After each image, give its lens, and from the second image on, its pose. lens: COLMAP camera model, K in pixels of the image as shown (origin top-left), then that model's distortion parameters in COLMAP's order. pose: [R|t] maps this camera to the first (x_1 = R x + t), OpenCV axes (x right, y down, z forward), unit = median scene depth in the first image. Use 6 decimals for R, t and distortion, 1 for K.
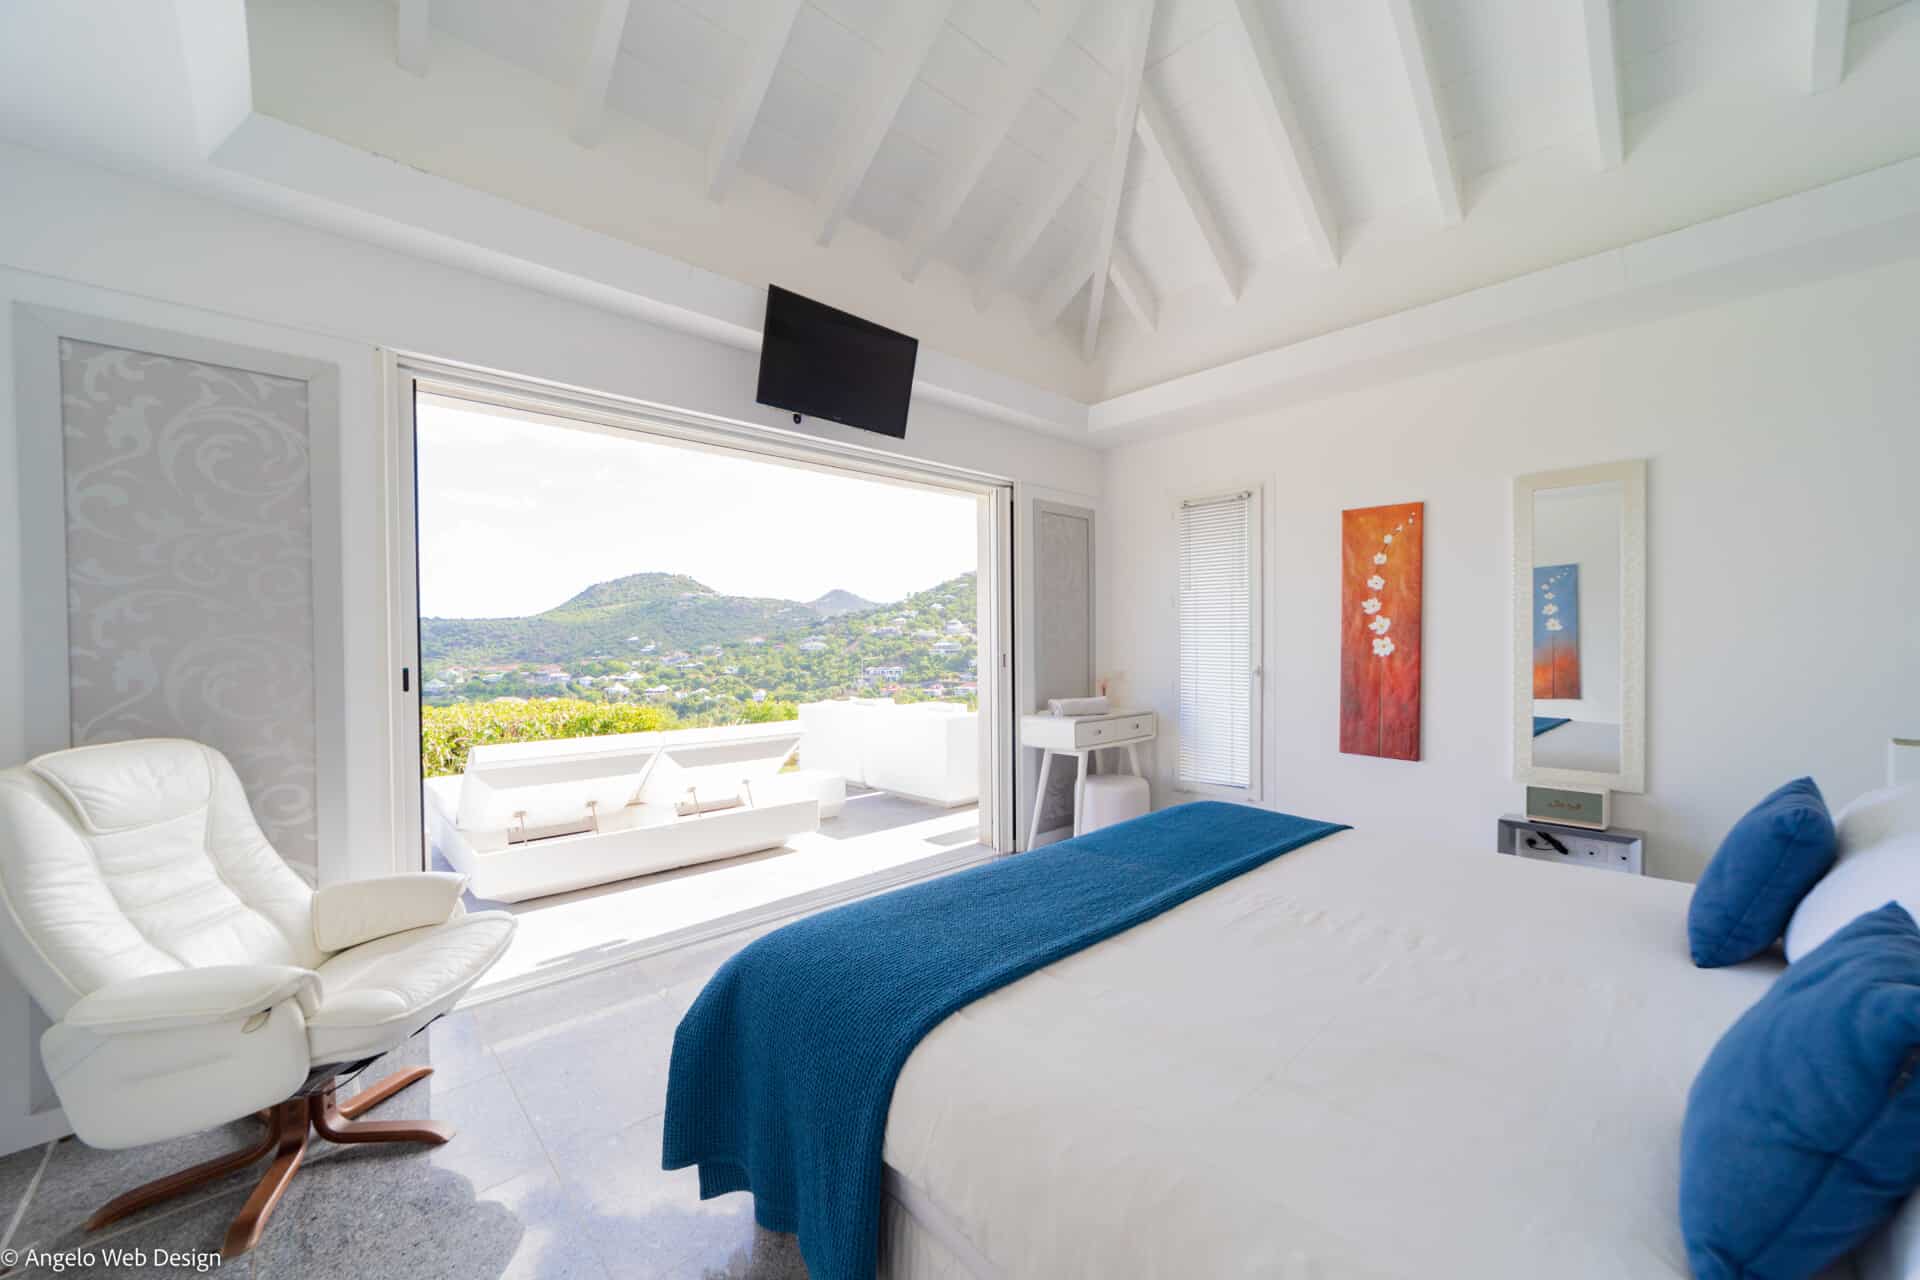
lens RADIAL K [[744.6, 0, 961.4], [0, 744.6, 654.8], [0, 0, 1]] dist [0.000500, 0.000062]
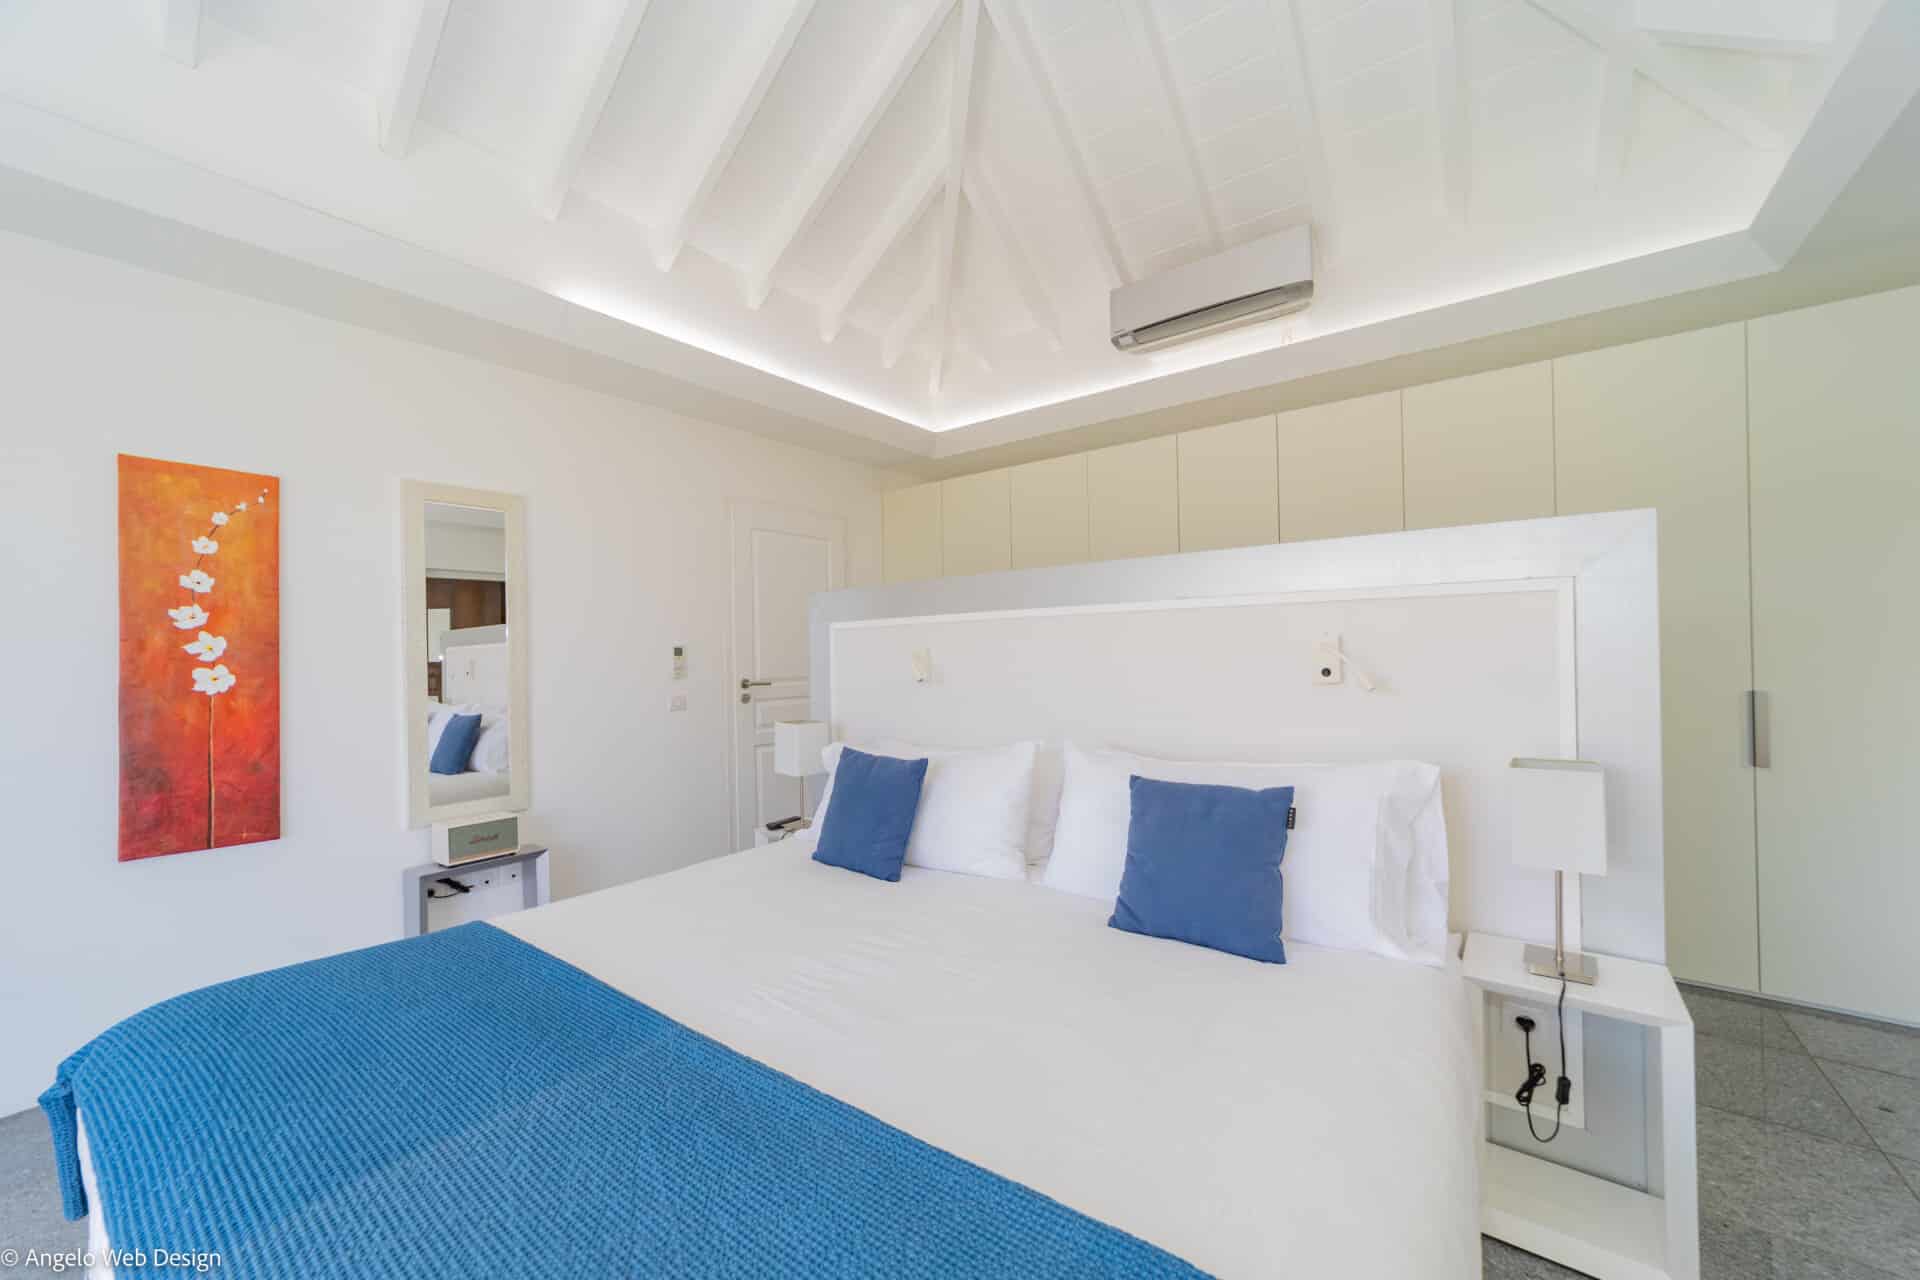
lens RADIAL K [[744.6, 0, 961.4], [0, 744.6, 654.8], [0, 0, 1]] dist [0.000500, 0.000062]
pose [[-0.153801, 0.006763, 0.988079, -0.188985], [0.033853, 0.999426, -0.001571, -0.009322], [-0.987522, 0.033208, -0.153942, 0.445608]]
